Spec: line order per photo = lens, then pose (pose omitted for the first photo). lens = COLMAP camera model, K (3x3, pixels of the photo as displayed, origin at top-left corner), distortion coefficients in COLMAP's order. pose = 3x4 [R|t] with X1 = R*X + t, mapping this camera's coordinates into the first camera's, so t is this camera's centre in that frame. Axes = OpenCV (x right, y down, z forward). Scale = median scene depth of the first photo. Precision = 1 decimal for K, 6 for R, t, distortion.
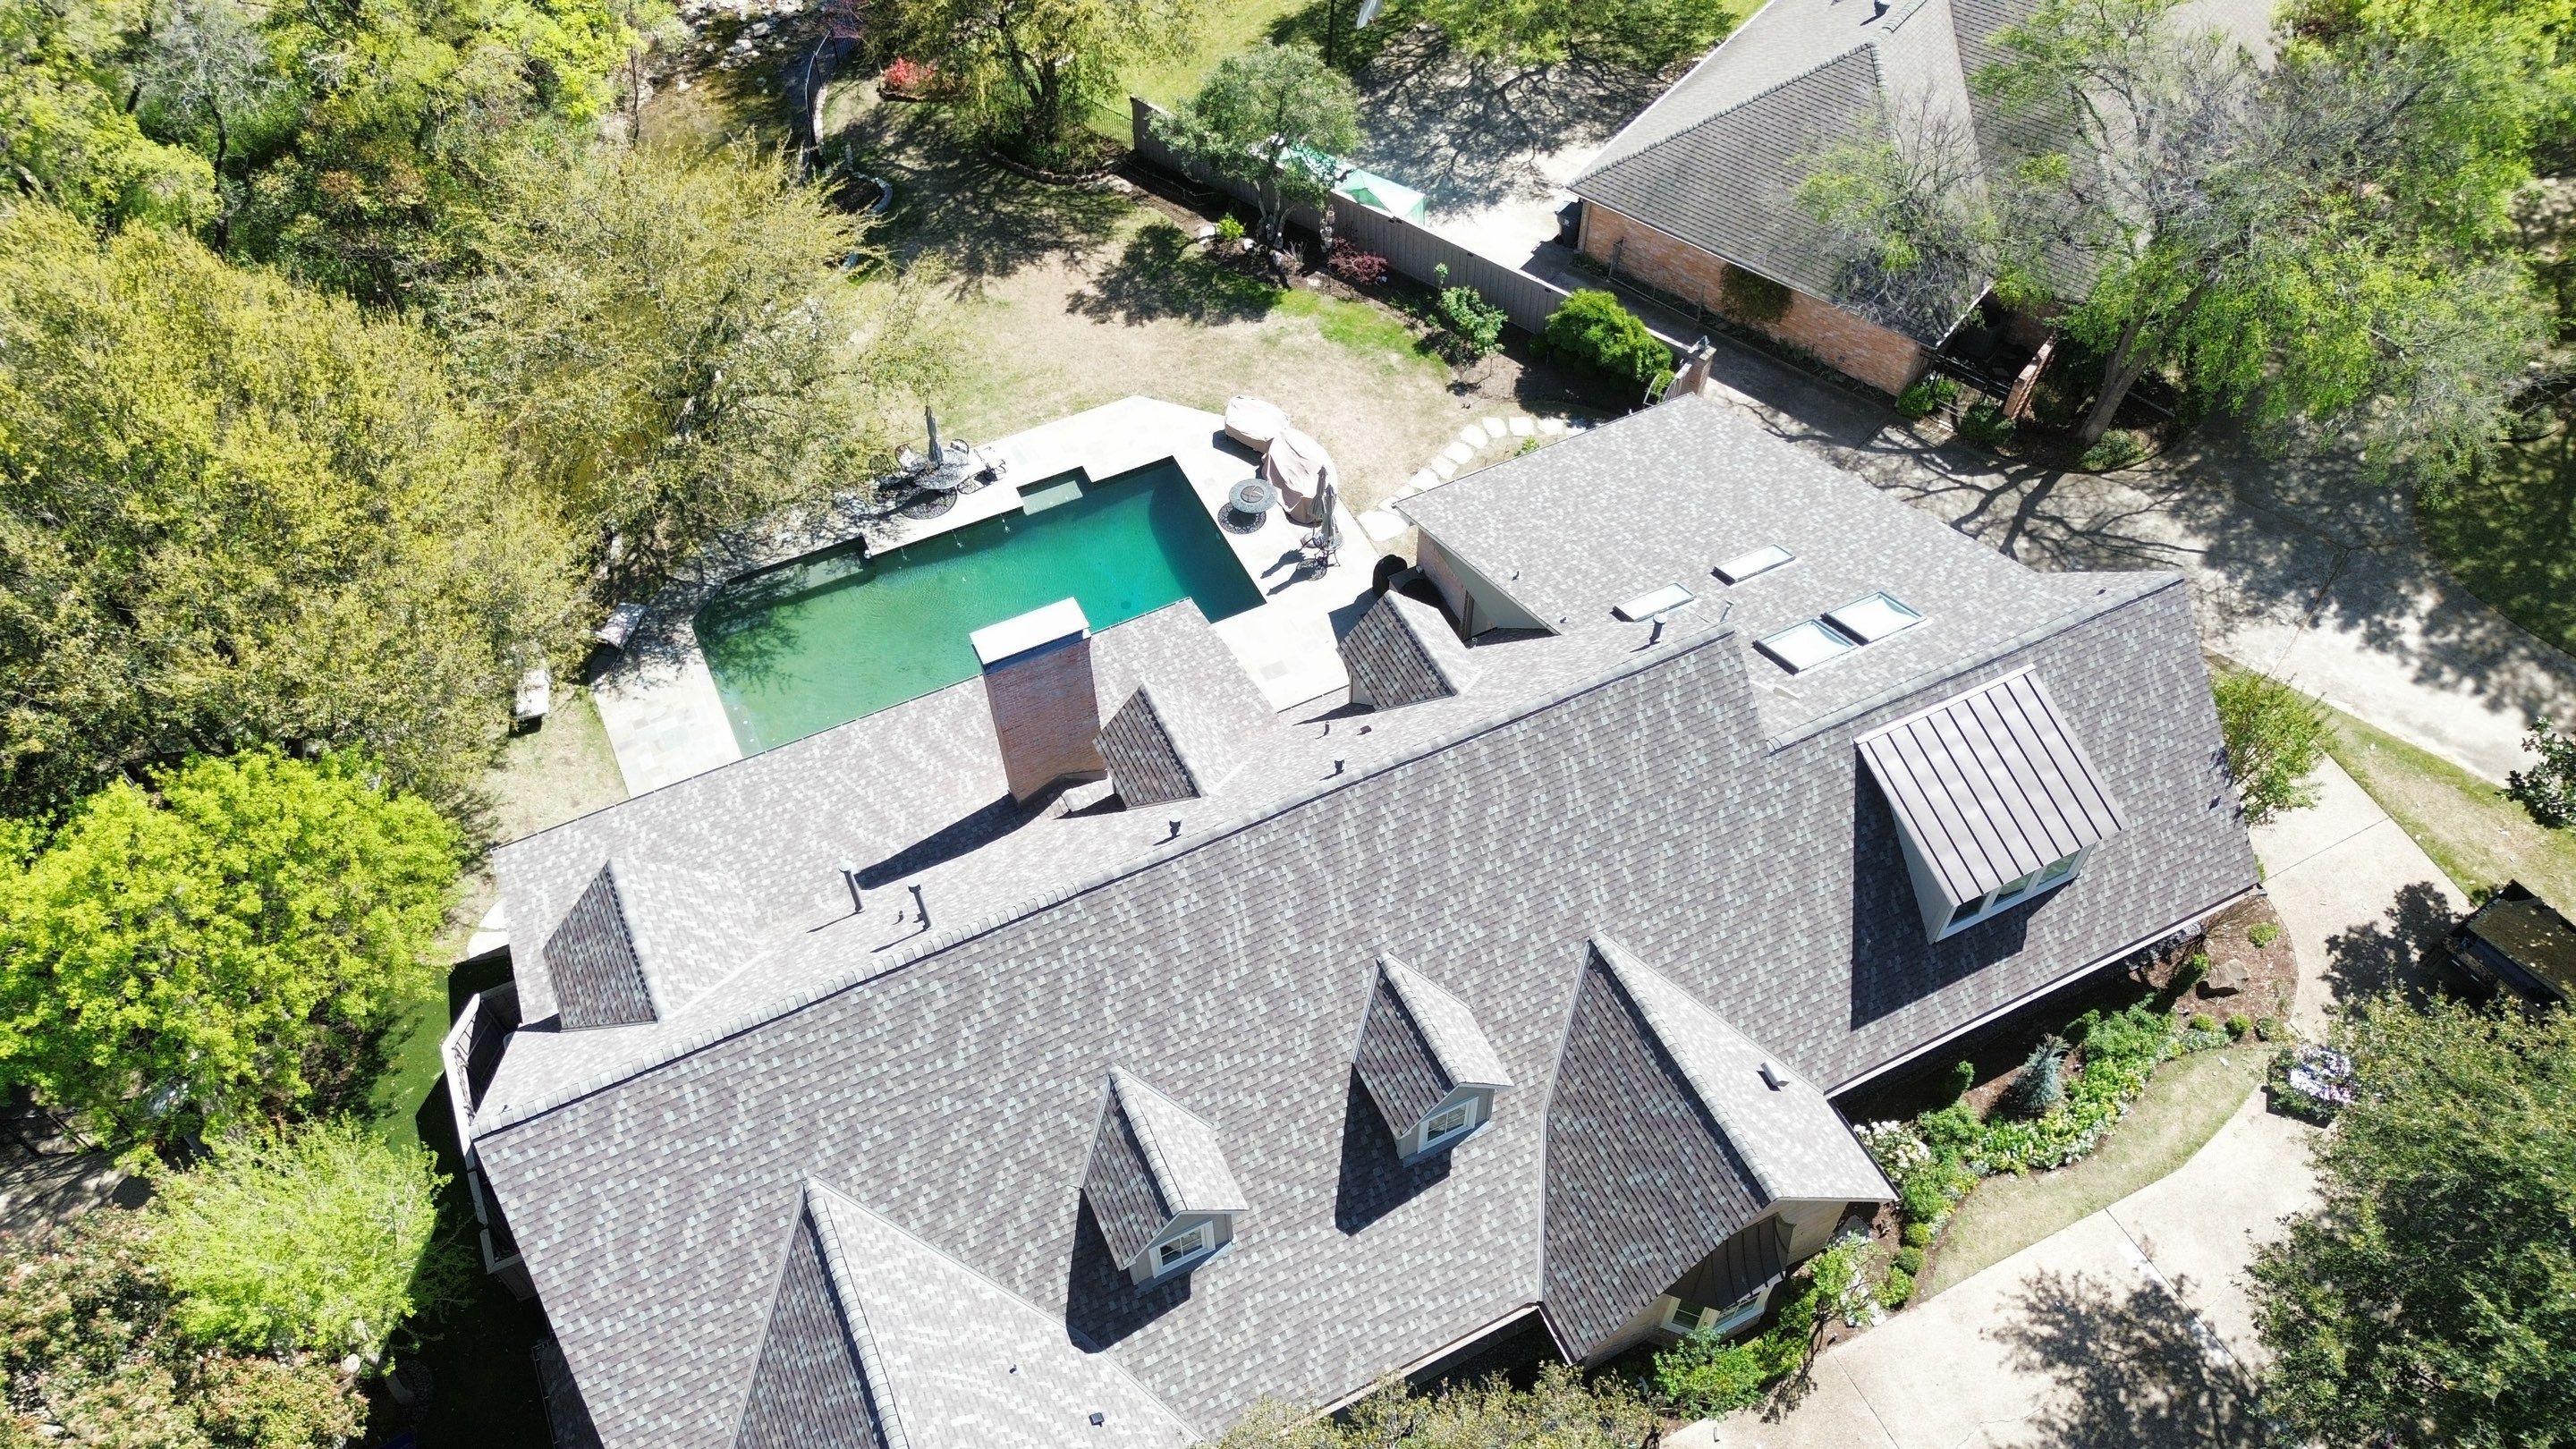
lens RADIAL K [[1814.0, 0, 1276.2], [0, 1814.0, 724.1], [0, 0, 1]] dist [0.067146, -0.070444]
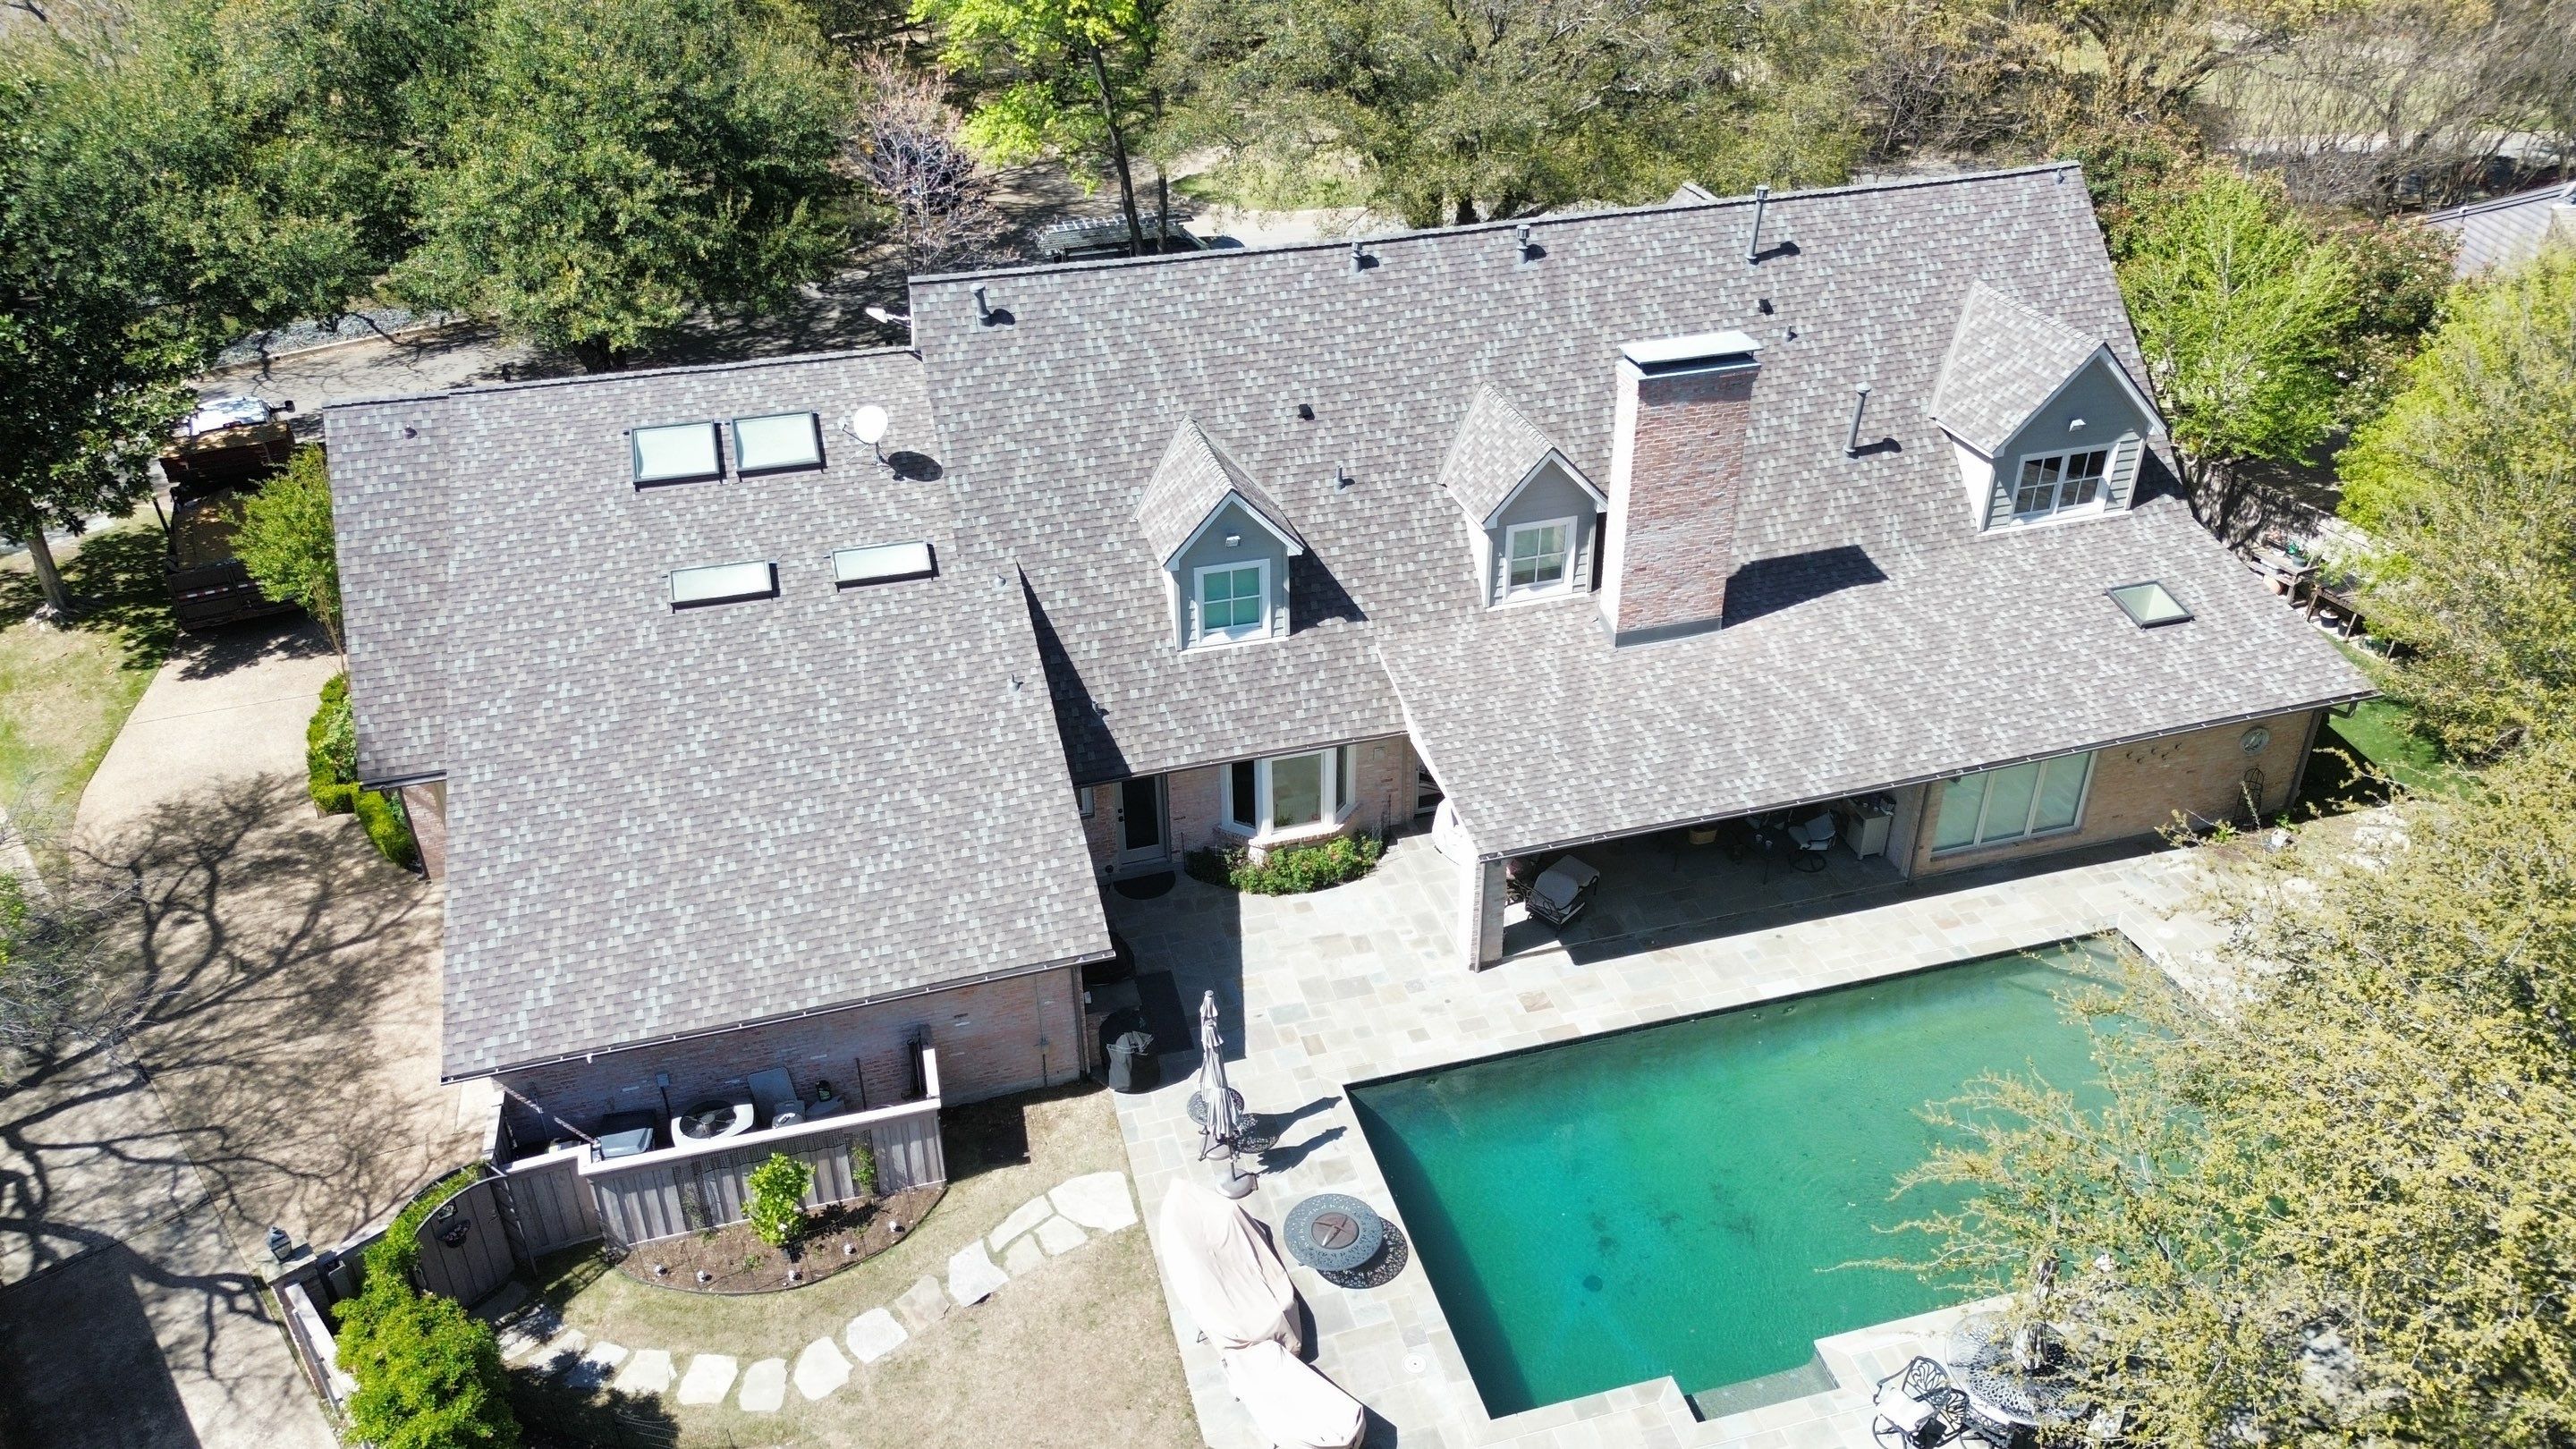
lens RADIAL K [[1814.0, 0, 1276.2], [0, 1814.0, 724.1], [0, 0, 1]] dist [0.067146, -0.070444]
pose [[-0.982606, -0.073795, 0.170412, -0.093412], [0.161053, 0.118228, 0.979839, -0.820147], [-0.092455, 0.990241, -0.104286, 1.184843]]
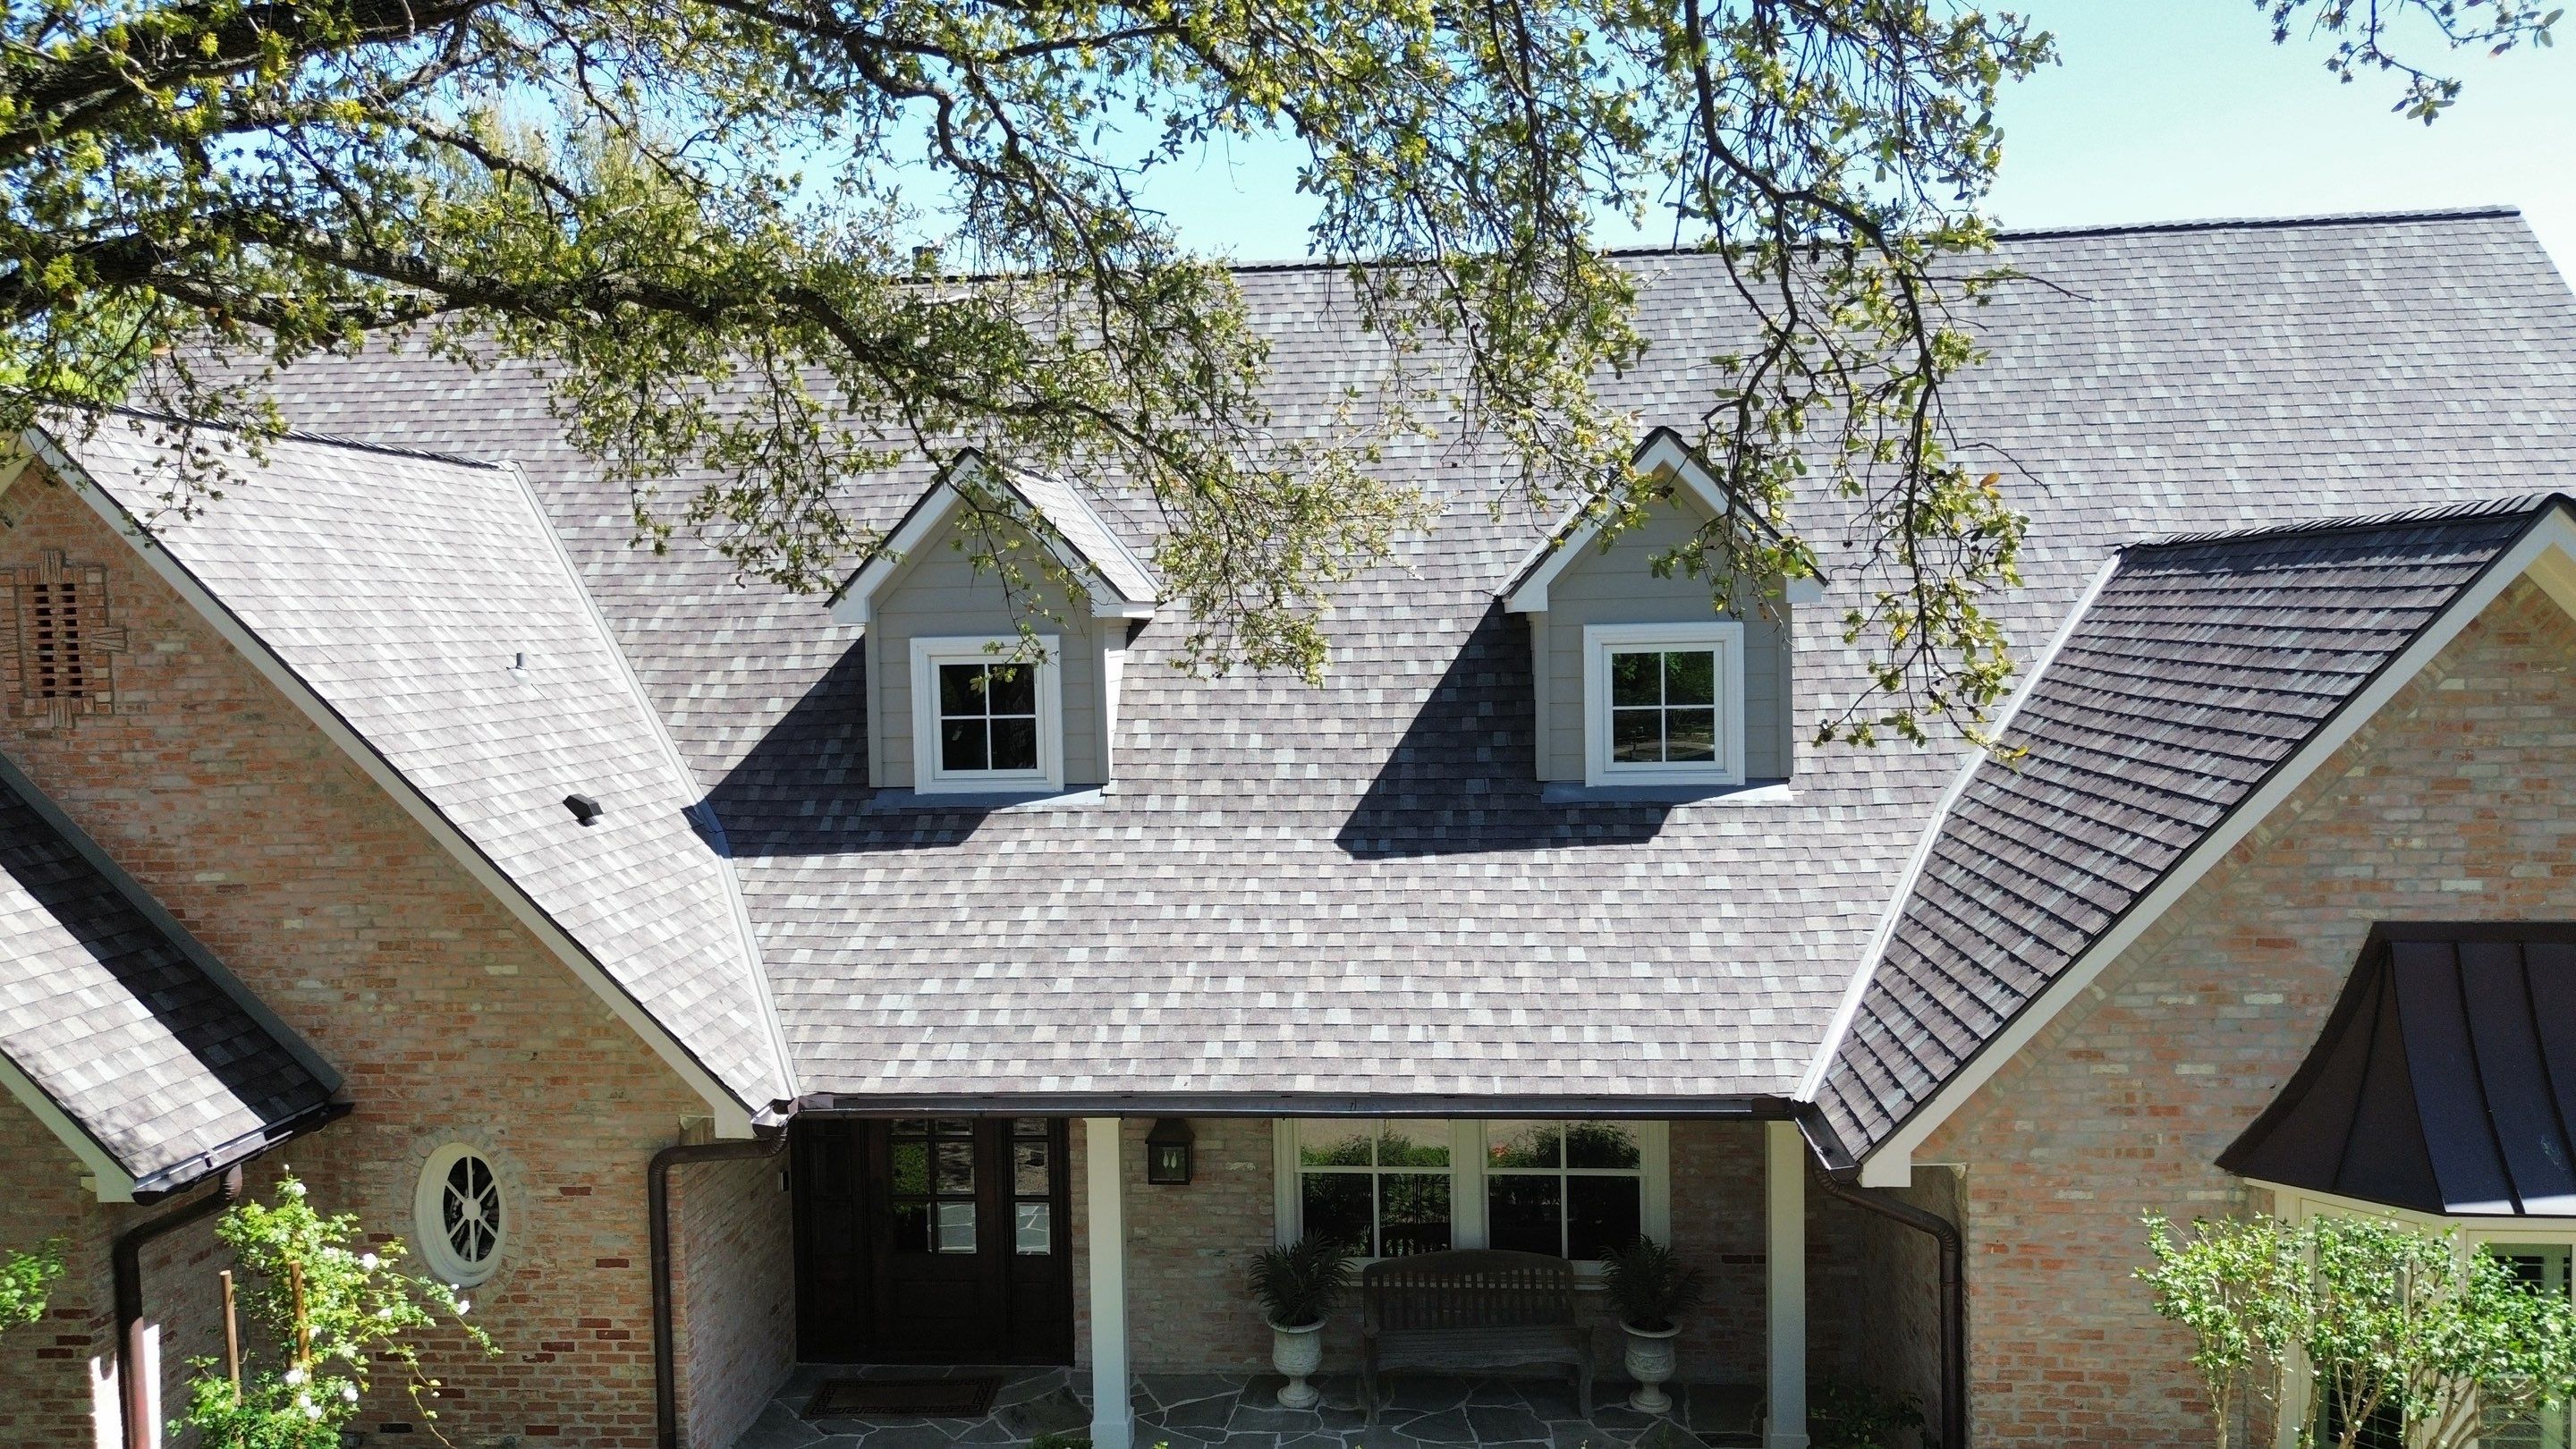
lens RADIAL K [[1814.0, 0, 1276.2], [0, 1814.0, 724.1], [0, 0, 1]] dist [0.067146, -0.070444]
pose [[0.855118, 0.022441, -0.517948, 0.203721], [-0.396373, 0.672250, -0.625274, 0.451119], [0.334159, 0.739984, 0.583748, 0.631345]]
